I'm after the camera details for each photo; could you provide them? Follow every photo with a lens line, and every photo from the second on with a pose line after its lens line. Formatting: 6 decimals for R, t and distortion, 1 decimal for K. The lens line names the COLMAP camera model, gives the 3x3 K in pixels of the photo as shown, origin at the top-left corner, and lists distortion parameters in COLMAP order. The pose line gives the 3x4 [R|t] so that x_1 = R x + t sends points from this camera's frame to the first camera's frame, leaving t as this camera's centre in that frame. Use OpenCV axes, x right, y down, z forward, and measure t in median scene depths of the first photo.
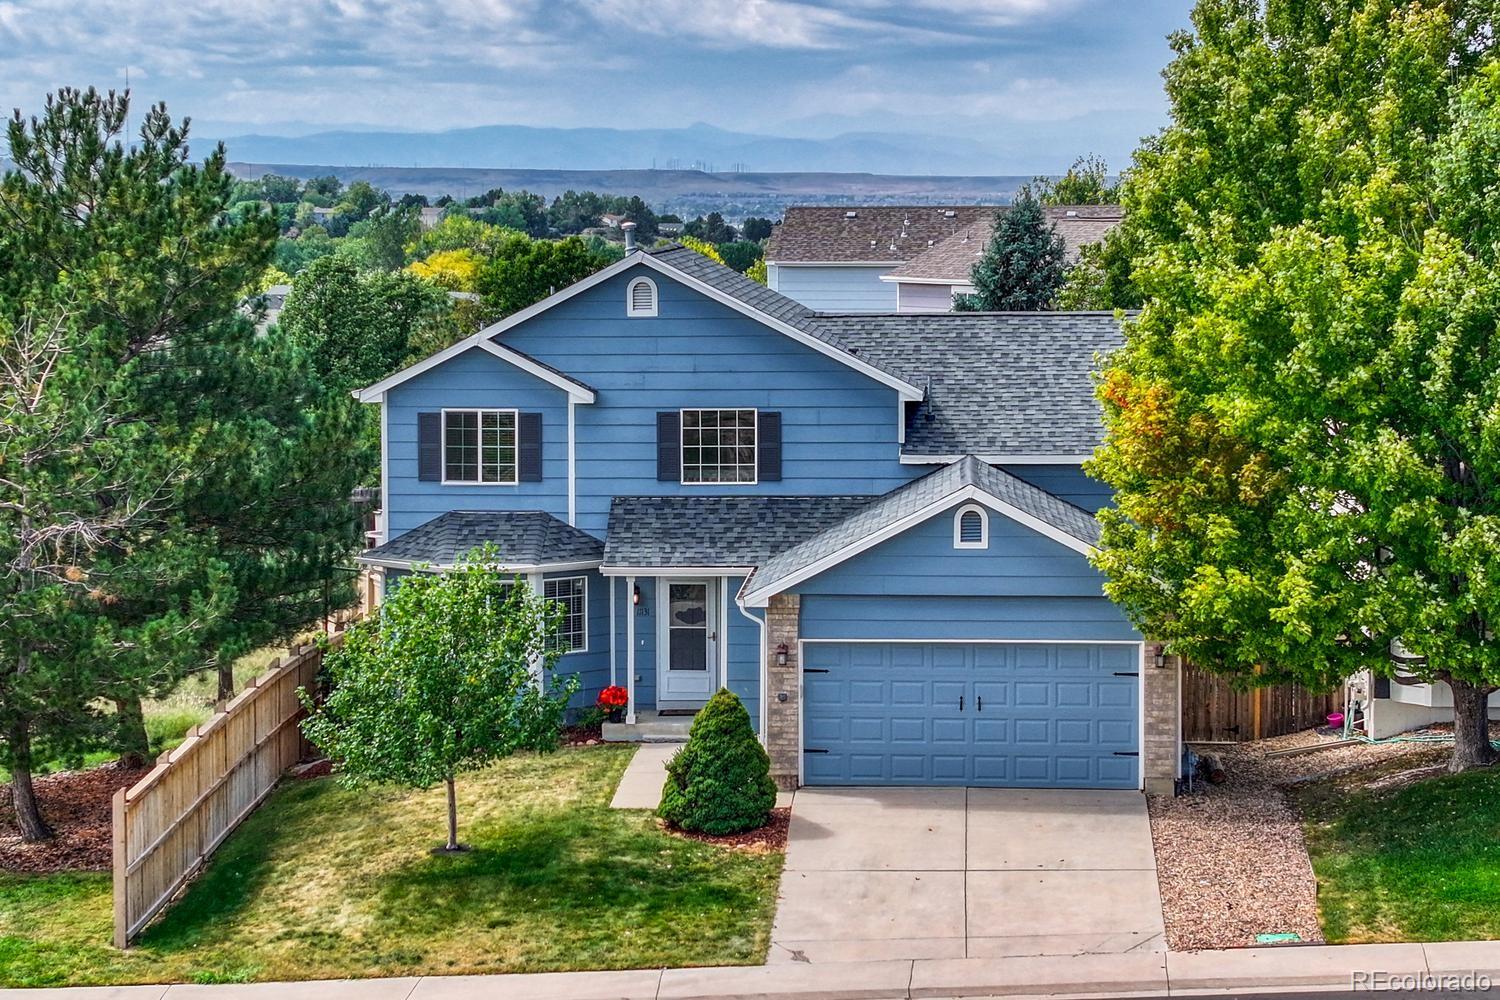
lens RADIAL K [[3217.7, 0, 750.0], [0, 3217.7, 494.7], [0, 0, 1]] dist [0.022849, 0.000000]
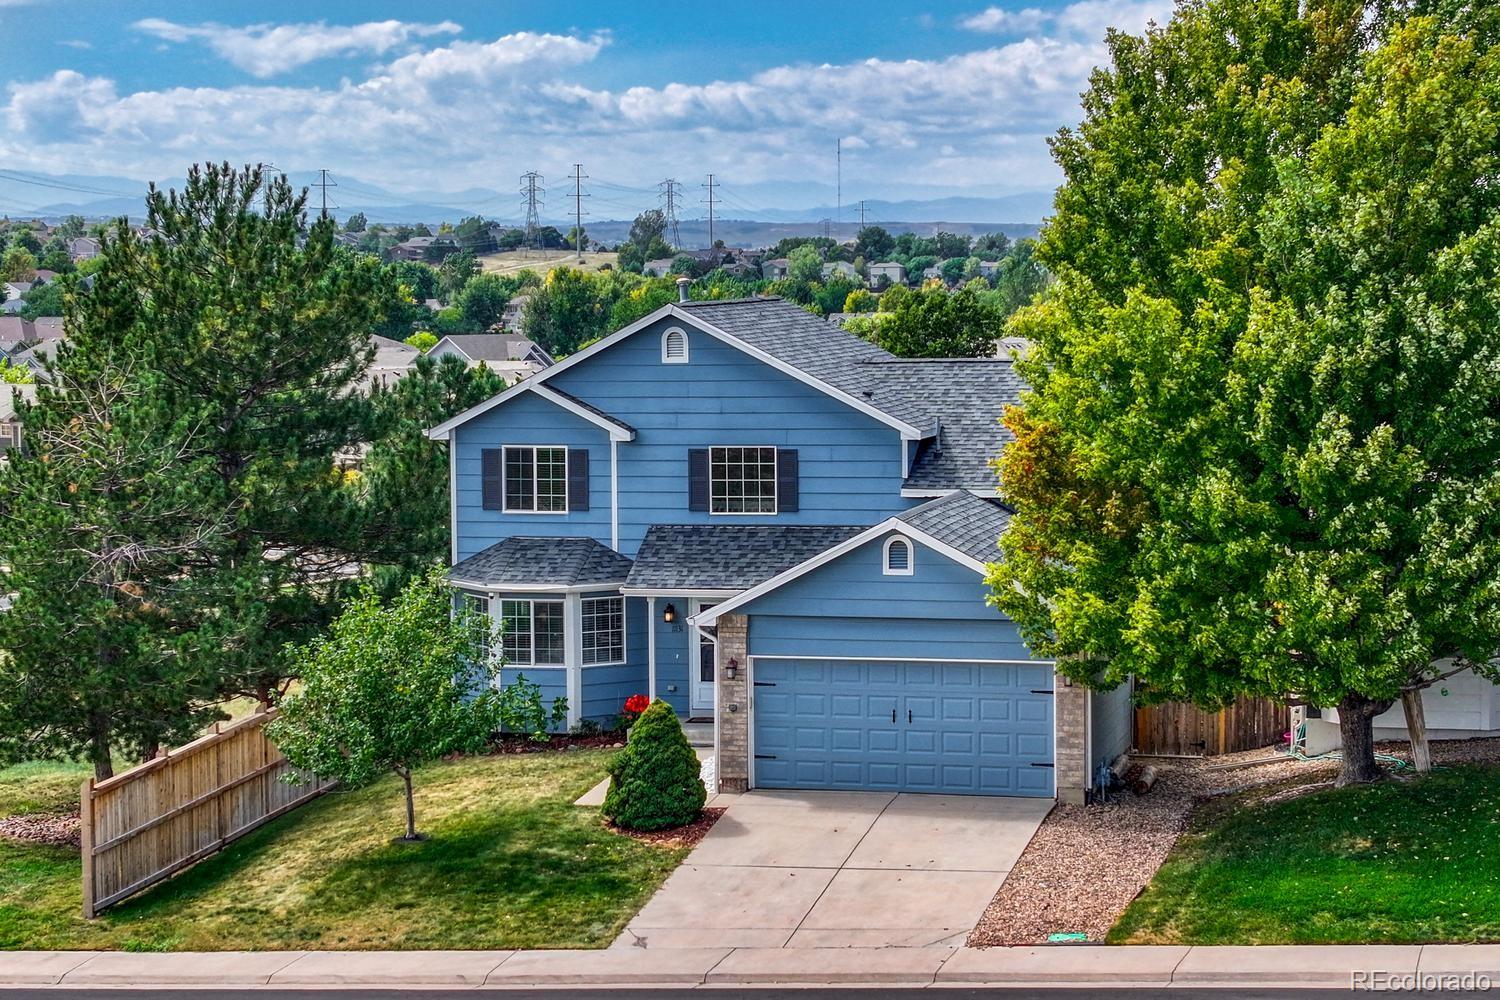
lens RADIAL K [[2903.2, 0, 750.1], [0, 2903.2, 507.2], [0, 0, 1]] dist [-0.003365, 0.000000]
pose [[0.990194, 0.007252, -0.139510, 0.155062], [-0.007858, 0.999962, -0.003793, -0.002316], [0.139477, 0.004852, 0.990213, 0.012141]]
